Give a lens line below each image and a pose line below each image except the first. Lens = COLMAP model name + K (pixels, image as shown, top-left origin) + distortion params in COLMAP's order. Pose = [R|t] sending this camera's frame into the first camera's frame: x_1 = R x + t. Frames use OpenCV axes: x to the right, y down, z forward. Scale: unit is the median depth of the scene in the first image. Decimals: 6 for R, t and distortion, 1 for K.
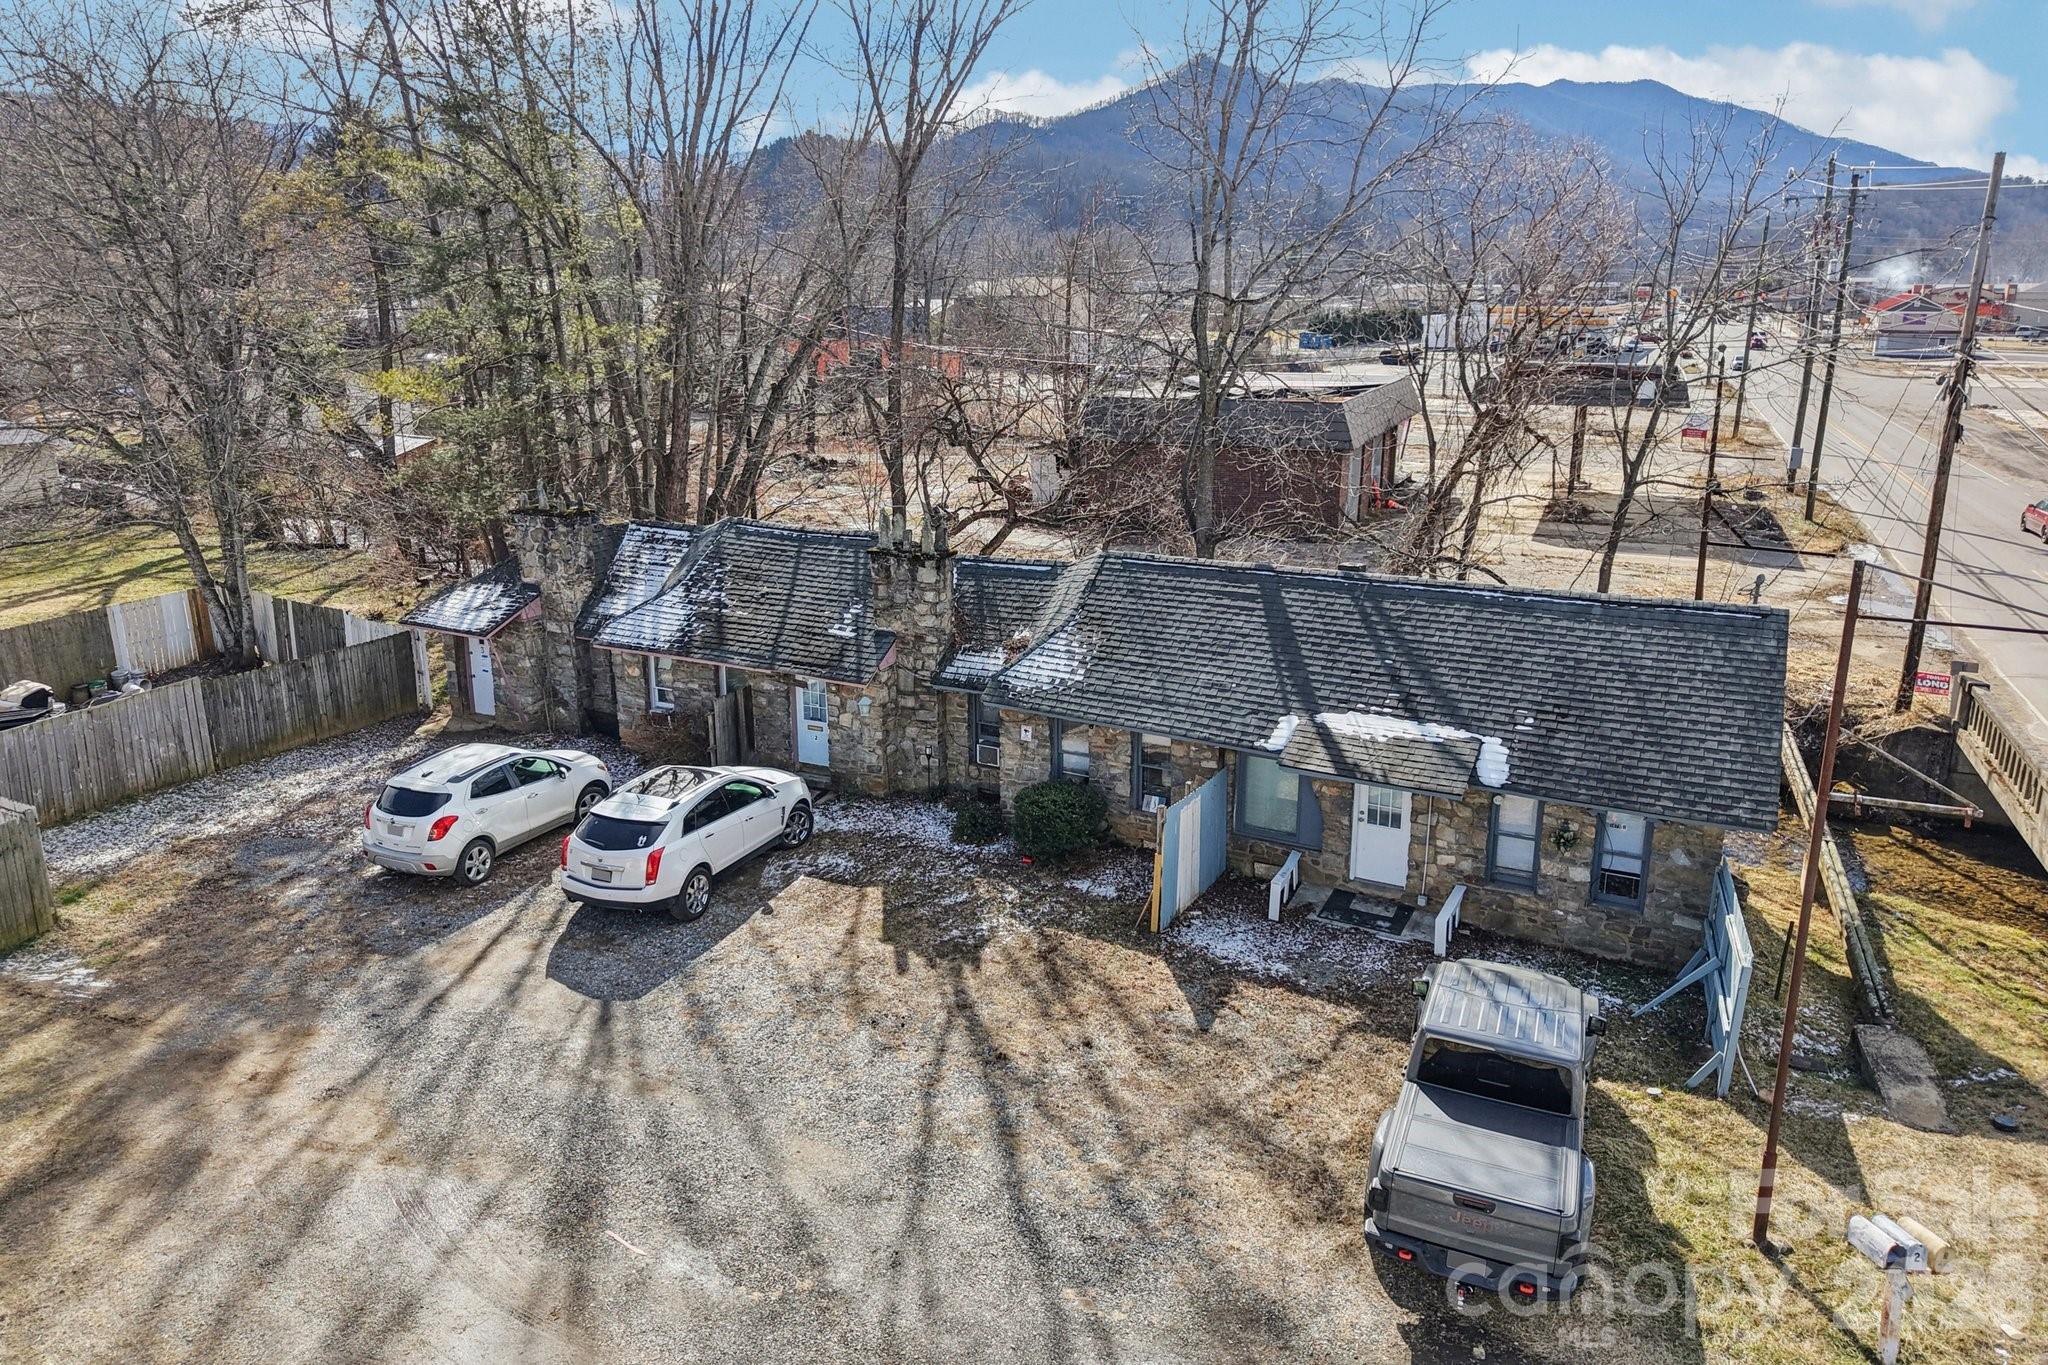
lens RADIAL K [[1406.3, 0, 1024.0], [0, 1406.3, 682.5], [0, 0, 1]] dist [-0.013366, -0.003819]
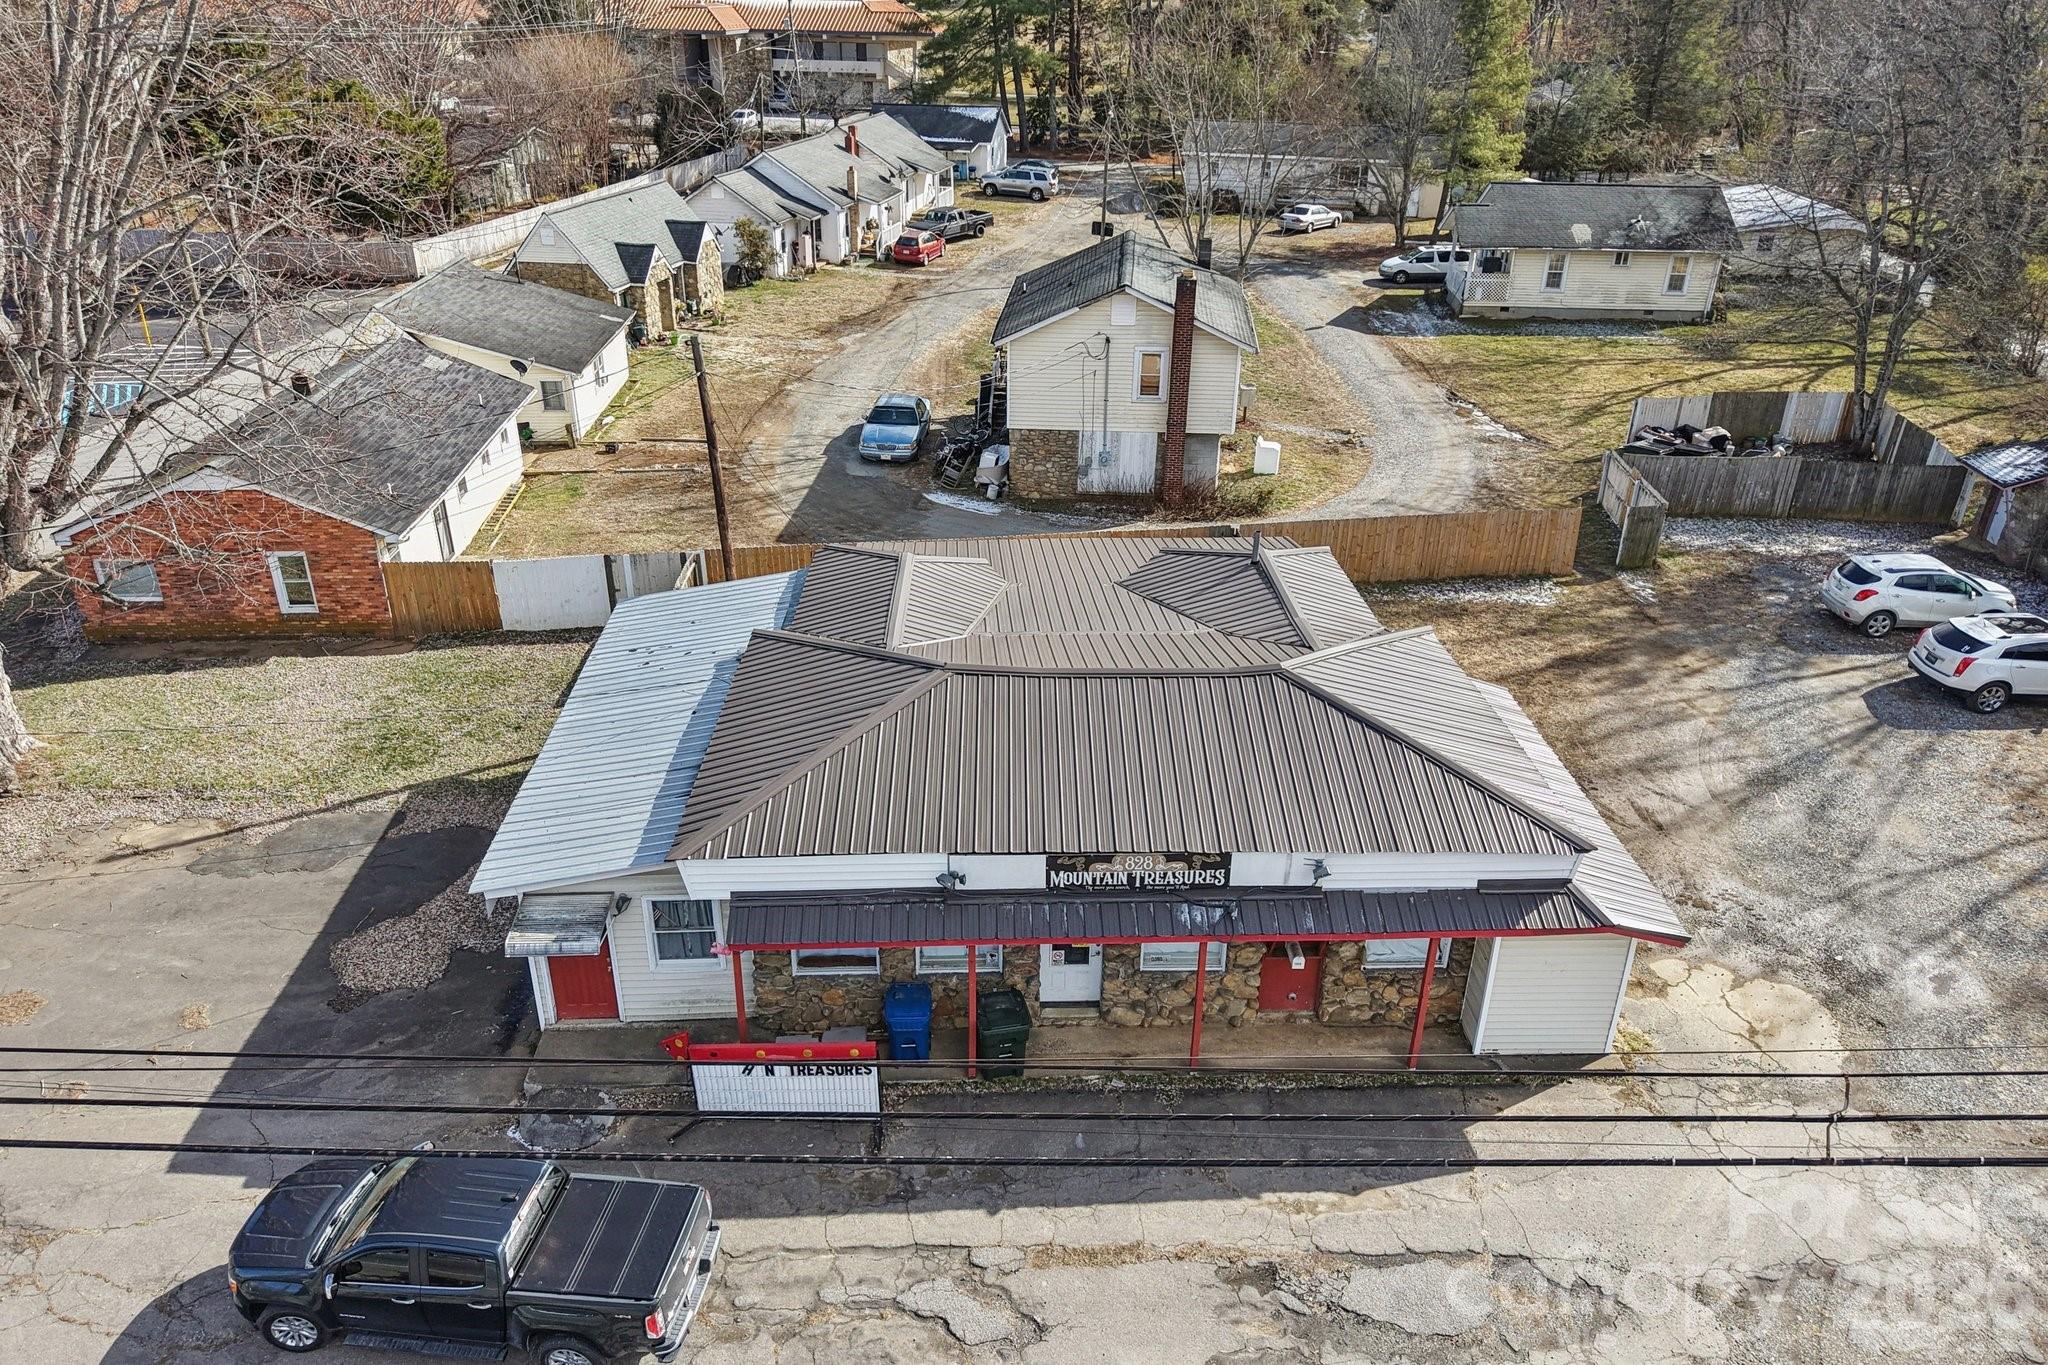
lens RADIAL K [[1406.3, 0, 1024.0], [0, 1406.3, 682.5], [0, 0, 1]] dist [-0.013366, -0.003819]
pose [[0.387733, 0.416849, -0.822131, 0.562293], [-0.252233, 0.905842, 0.340336, -0.106509], [0.886590, 0.075410, 0.456368, -0.570805]]
